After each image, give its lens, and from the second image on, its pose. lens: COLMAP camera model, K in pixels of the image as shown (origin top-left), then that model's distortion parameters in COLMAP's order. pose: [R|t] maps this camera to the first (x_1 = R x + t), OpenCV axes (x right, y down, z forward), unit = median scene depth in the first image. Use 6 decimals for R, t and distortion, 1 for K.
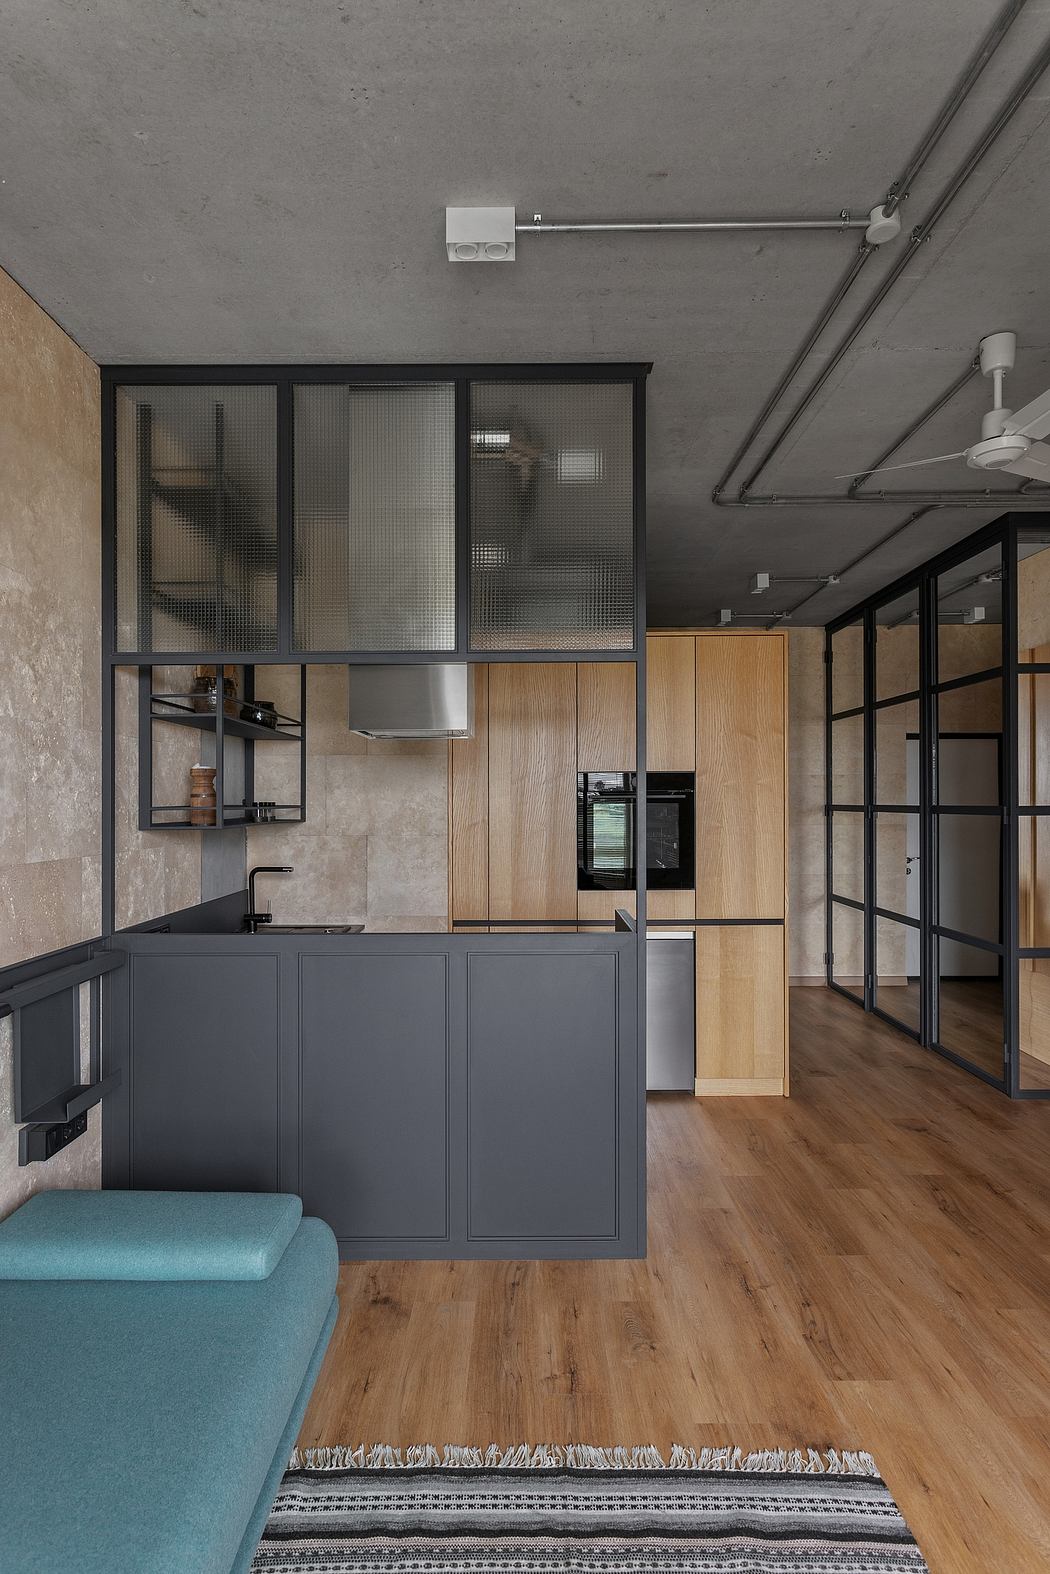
lens RADIAL K [[841.7, 0, 522.5], [0, 841.7, 799.2], [0, 0, 1]] dist [0.001552, -0.000370]
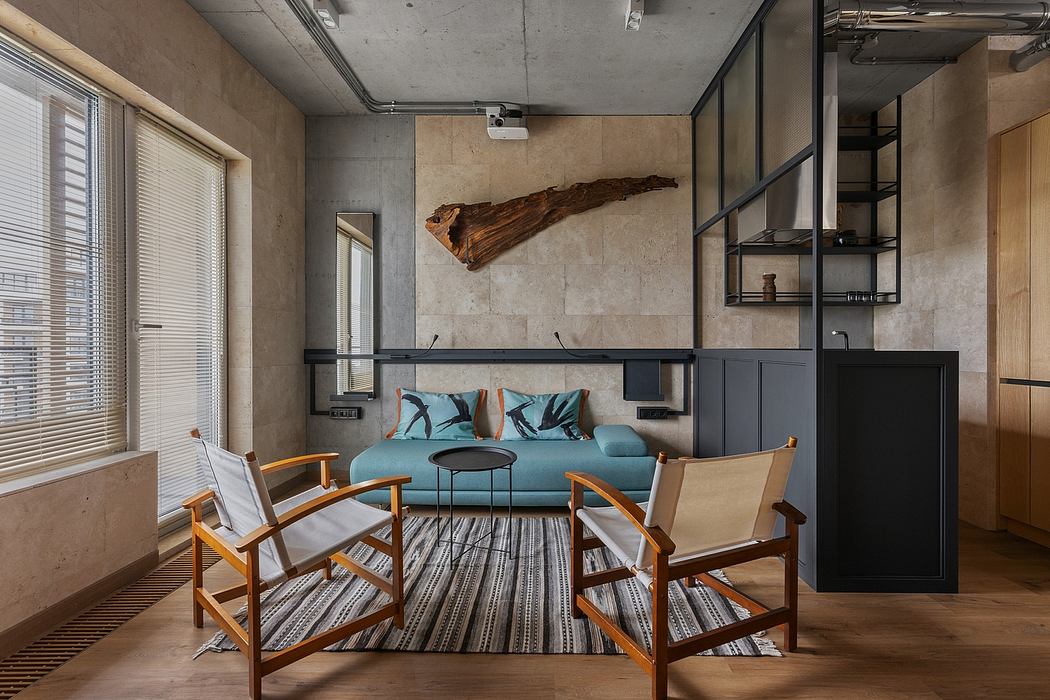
lens RADIAL K [[501.7, 0, 539.8], [0, 501.7, 345.9], [0, 0, 1]] dist [0.010726, 0.000118]
pose [[0.001790, 0.004605, -0.999988, 0.629085], [0.002079, 0.999987, 0.004609, 0.096671], [0.999996, -0.002087, 0.001780, 0.365413]]
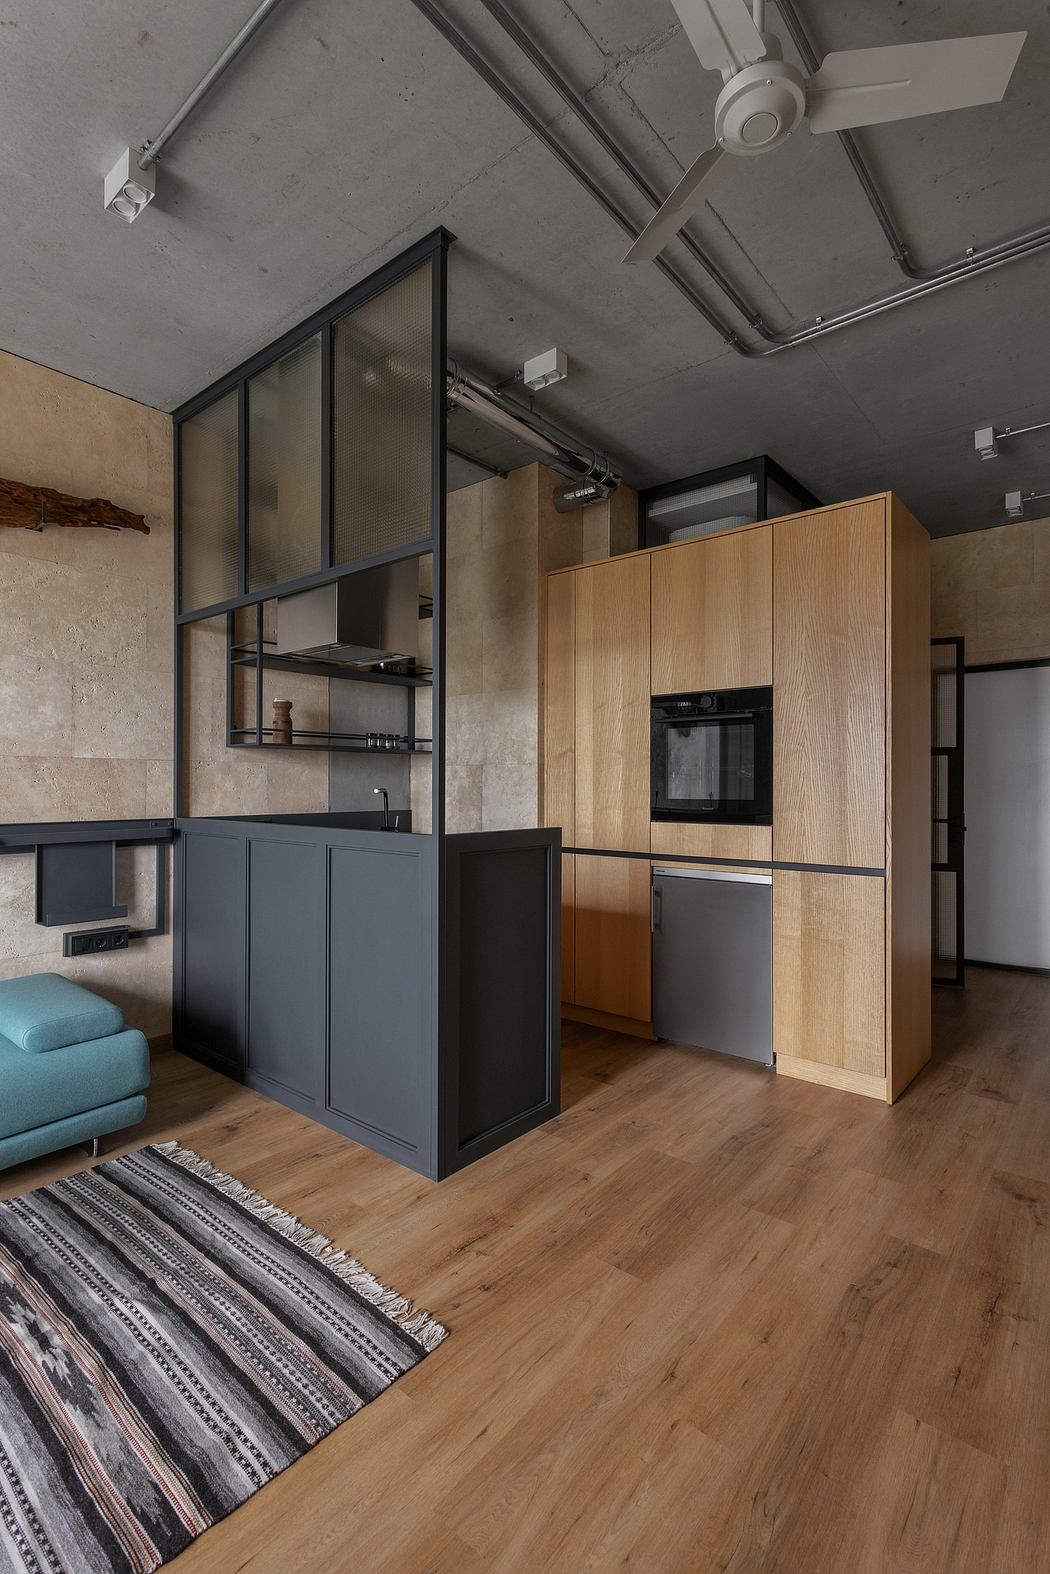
lens RADIAL K [[737.0, 0, 526.7], [0, 737.0, 778.1], [0, 0, 1]] dist [0.001398, 0.000301]
pose [[0.769583, 0.002245, -0.638543, 0.491507], [-0.003827, 0.999992, -0.001096, 0.061944], [0.638536, 0.003287, 0.769585, 0.280861]]
